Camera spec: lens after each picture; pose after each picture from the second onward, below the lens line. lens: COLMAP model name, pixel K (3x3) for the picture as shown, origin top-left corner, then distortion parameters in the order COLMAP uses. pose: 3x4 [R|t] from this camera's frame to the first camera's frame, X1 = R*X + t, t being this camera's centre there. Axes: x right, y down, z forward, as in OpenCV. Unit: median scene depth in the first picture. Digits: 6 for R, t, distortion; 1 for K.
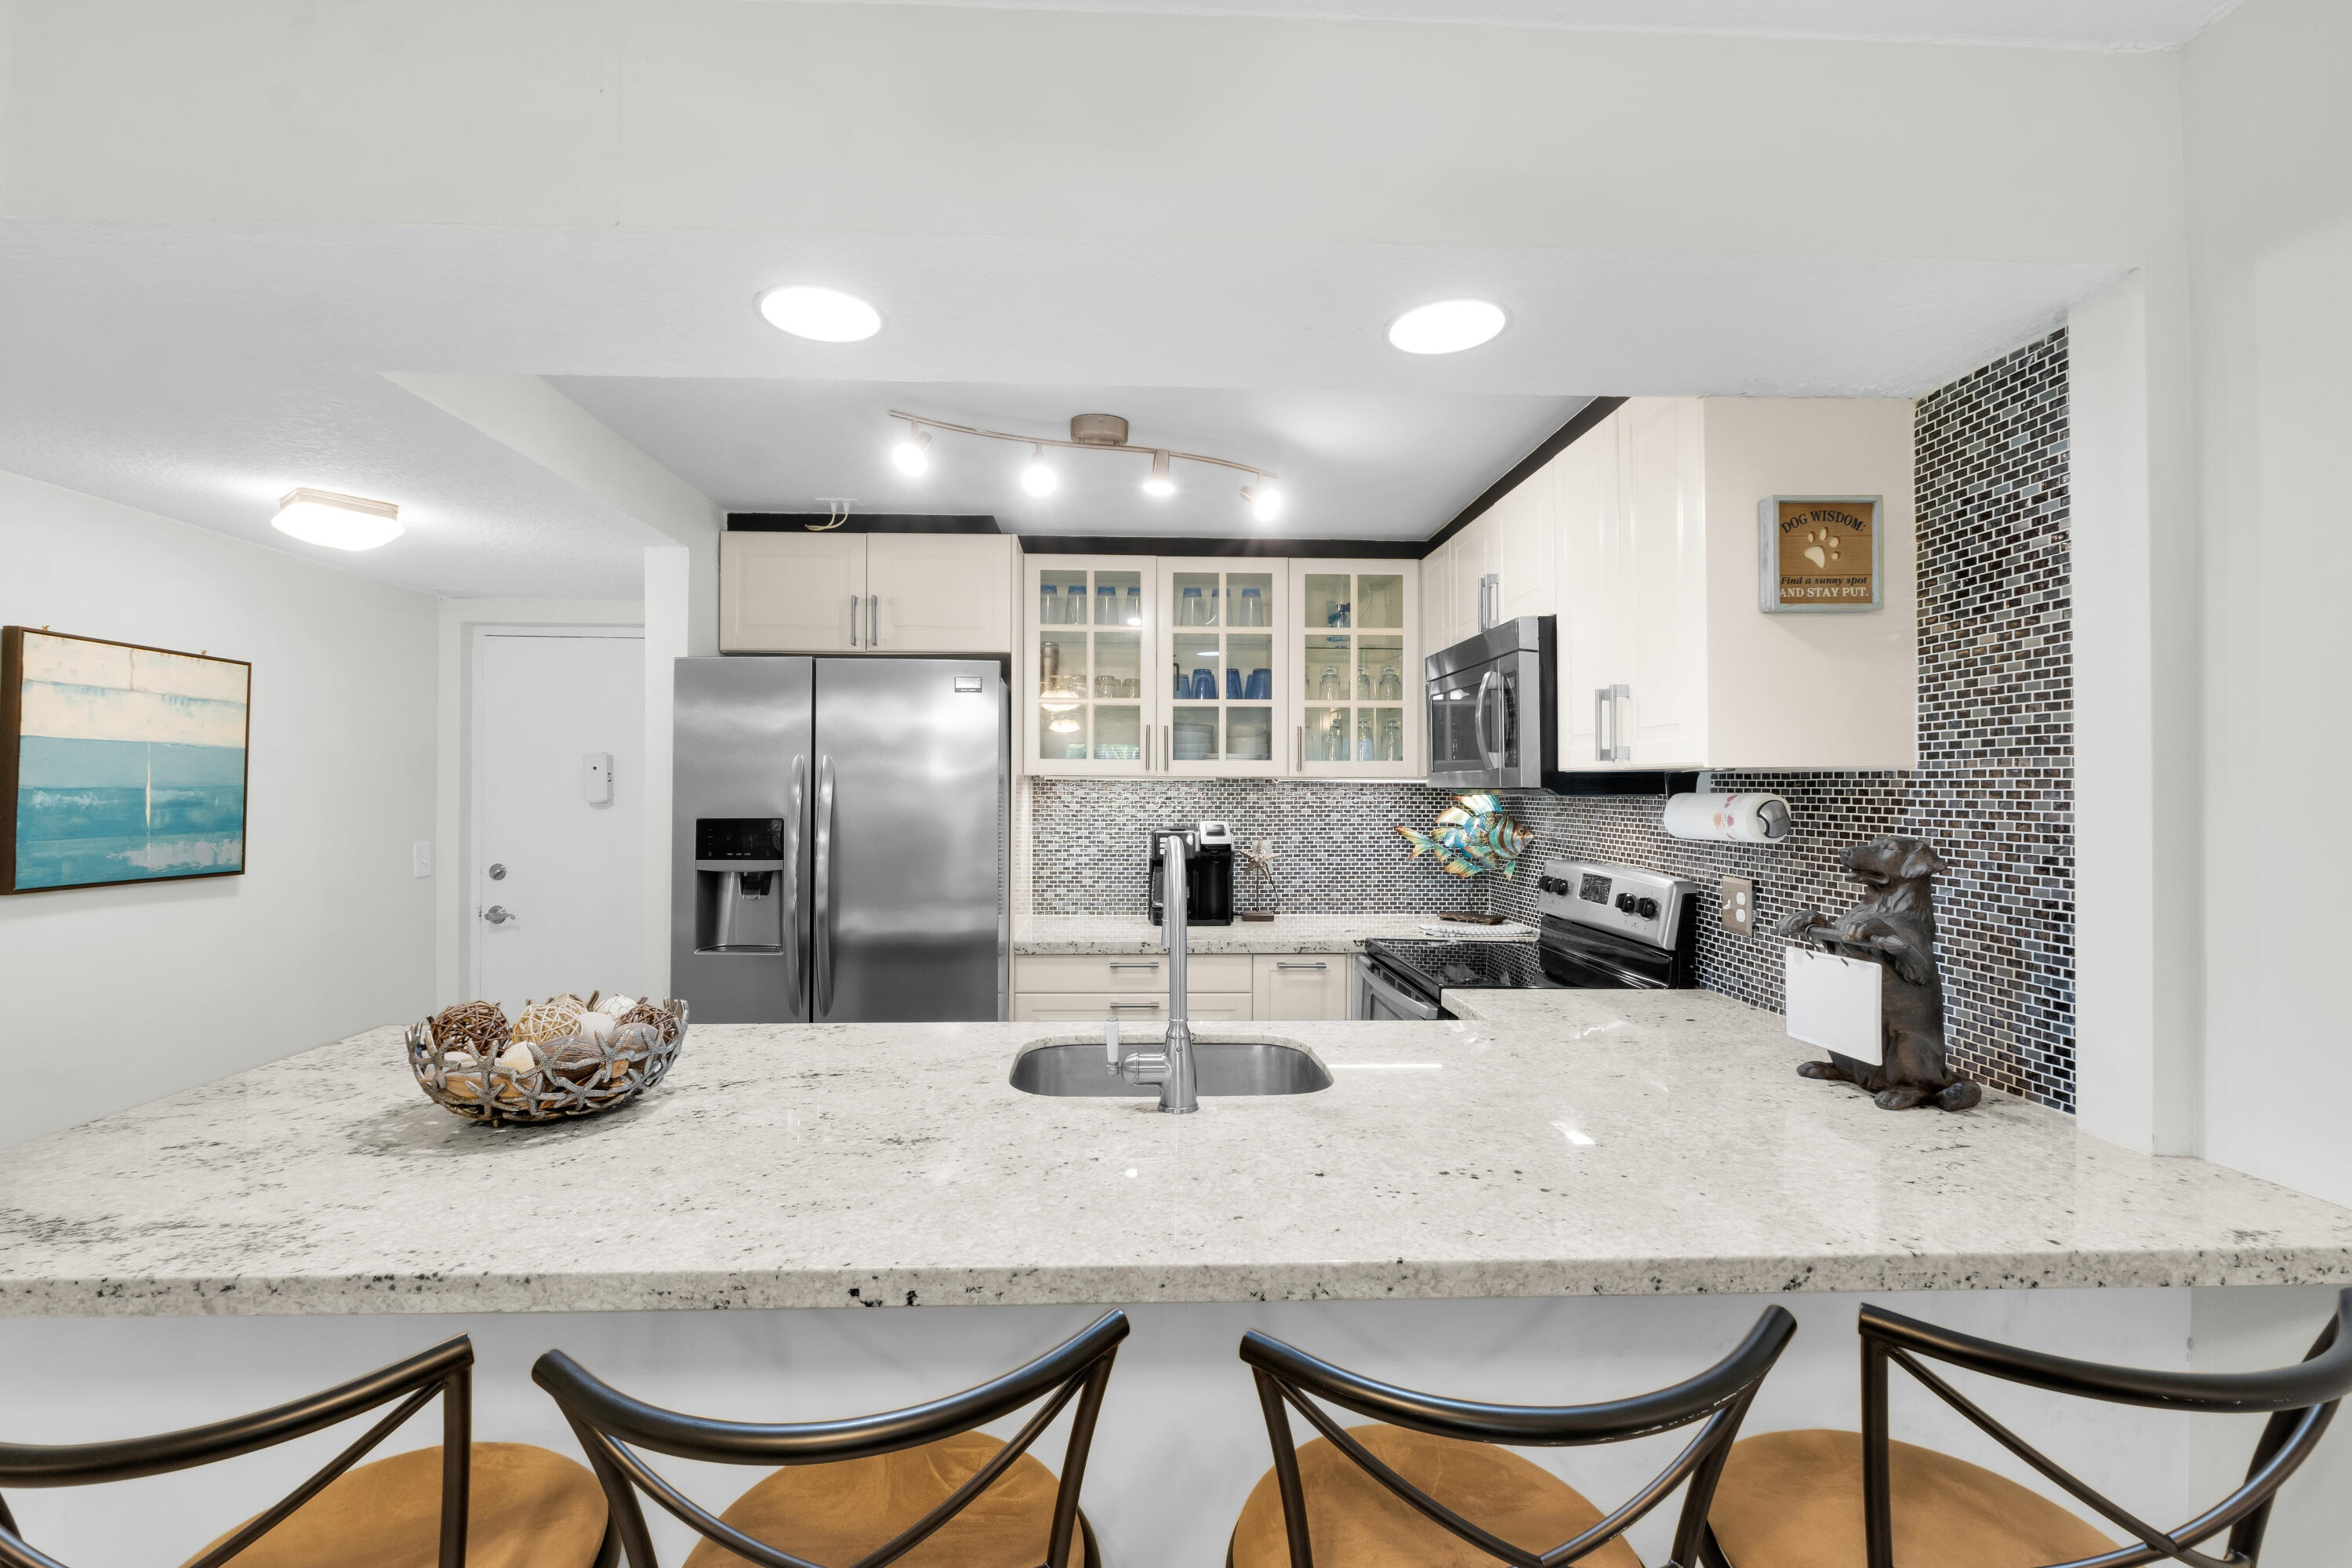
lens RADIAL K [[978.0, 0, 1144.6], [0, 978.0, 790.4], [0, 0, 1]] dist [-0.006856, -0.000554]
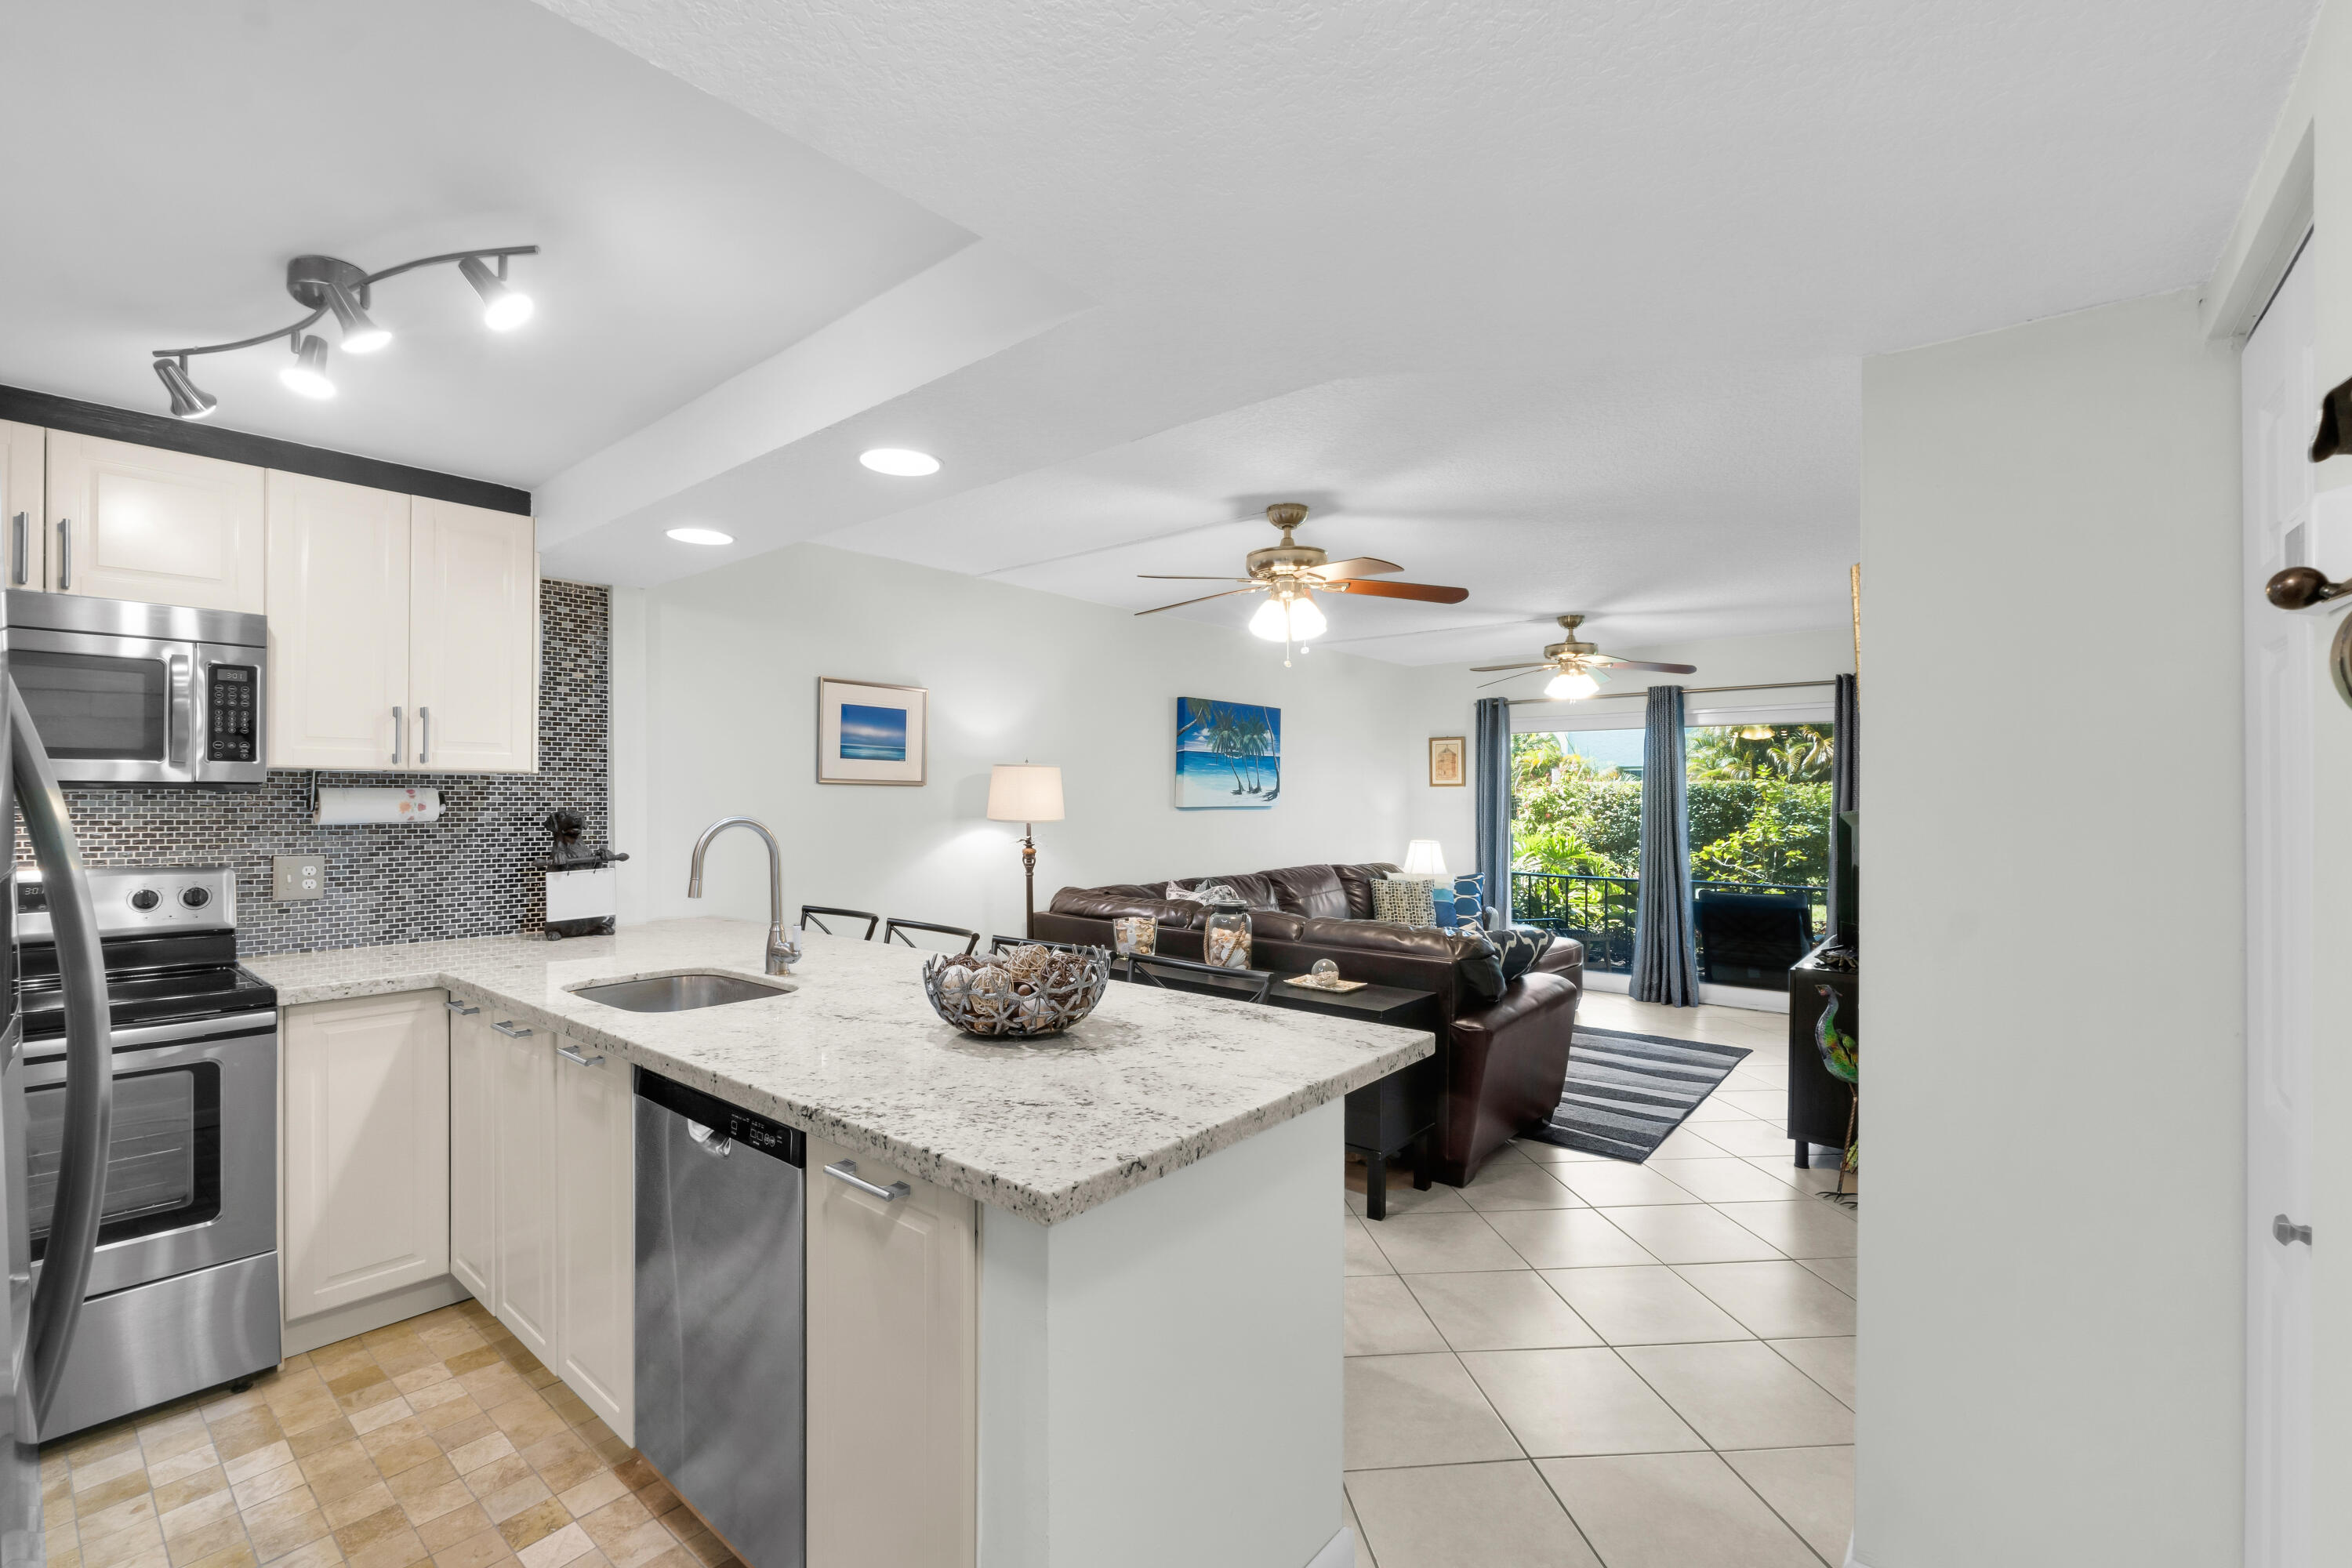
lens RADIAL K [[1010.9, 0, 1159.7], [0, 1010.9, 798.9], [0, 0, 1]] dist [-0.002248, 0.000306]
pose [[-0.747501, -0.006989, 0.664224, -0.976493], [-0.004000, 0.999974, 0.006021, 0.004641], [-0.664249, 0.001844, -0.747509, 1.119636]]
